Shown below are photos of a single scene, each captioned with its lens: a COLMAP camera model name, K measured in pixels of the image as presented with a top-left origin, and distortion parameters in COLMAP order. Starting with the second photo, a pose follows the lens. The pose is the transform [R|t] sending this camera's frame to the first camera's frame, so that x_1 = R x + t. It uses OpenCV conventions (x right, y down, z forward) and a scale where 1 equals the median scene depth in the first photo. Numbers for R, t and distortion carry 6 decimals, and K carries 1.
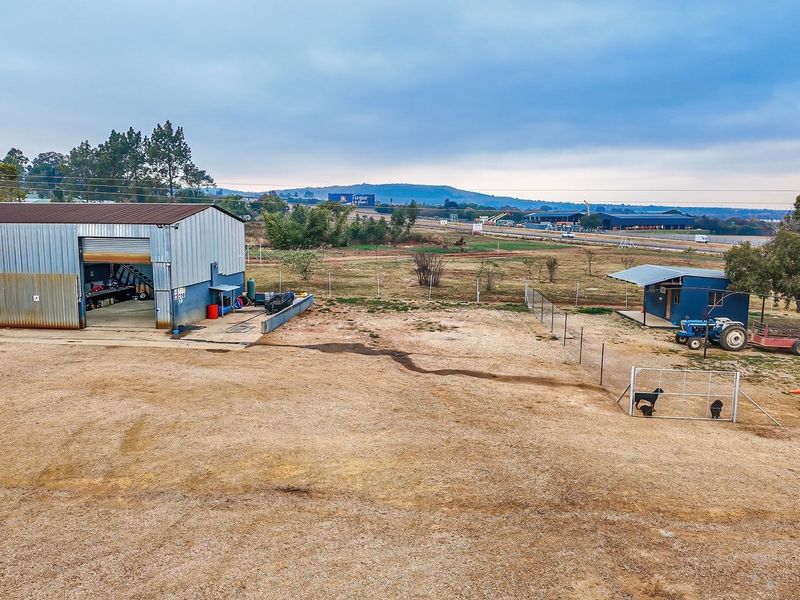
lens RADIAL K [[621.5, 0, 402.2], [0, 621.5, 301.3], [0, 0, 1]] dist [0.096079, -0.130584]
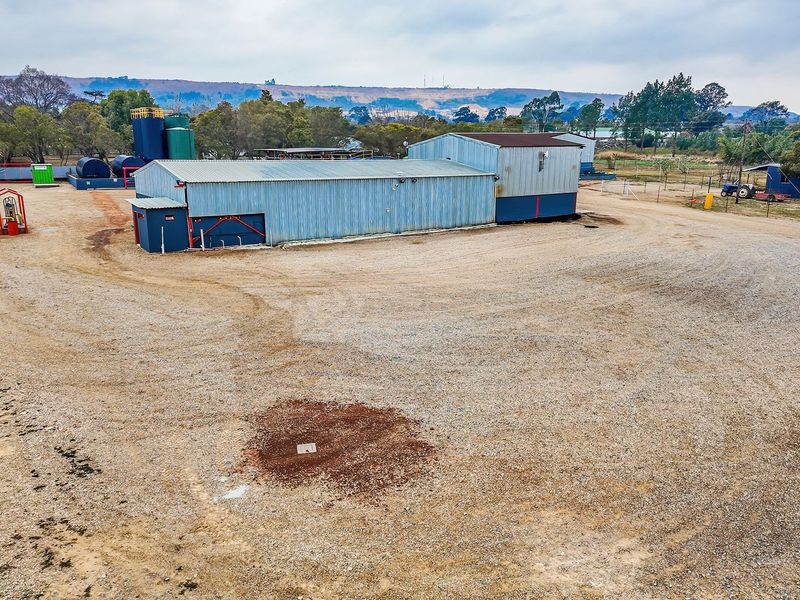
lens RADIAL K [[621.5, 0, 397.8], [0, 621.5, 299.0], [0, 0, 1]] dist [0.096079, -0.130584]
pose [[0.584705, 0.191035, -0.788433, 3.240996], [-0.111490, 0.981579, 0.155152, 0.422798], [0.803549, -0.002816, 0.595232, -2.398103]]
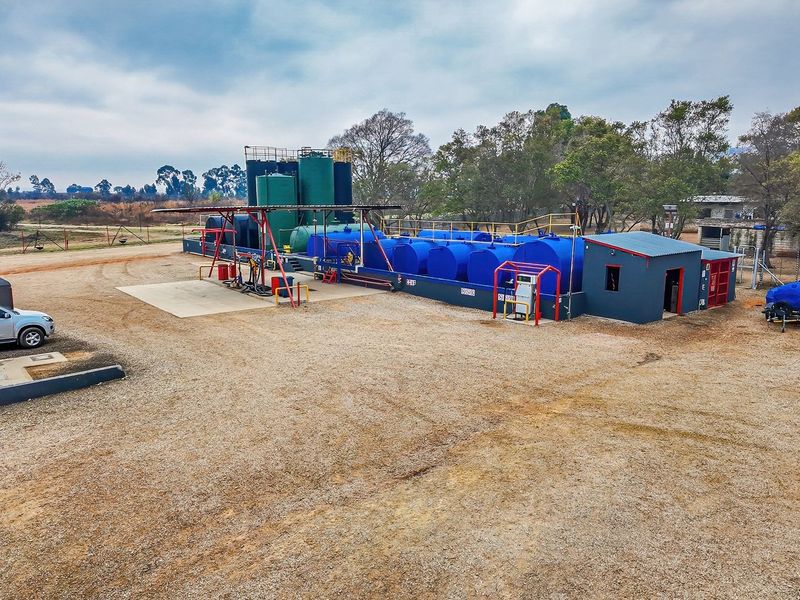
lens RADIAL K [[621.5, 0, 395.0], [0, 621.5, 297.6], [0, 0, 1]] dist [0.096079, -0.130584]
pose [[-0.713161, 0.105683, -0.692988, 0.384859], [-0.103002, 0.962043, 0.252714, -0.122105], [0.693392, 0.251605, -0.675206, 1.439957]]
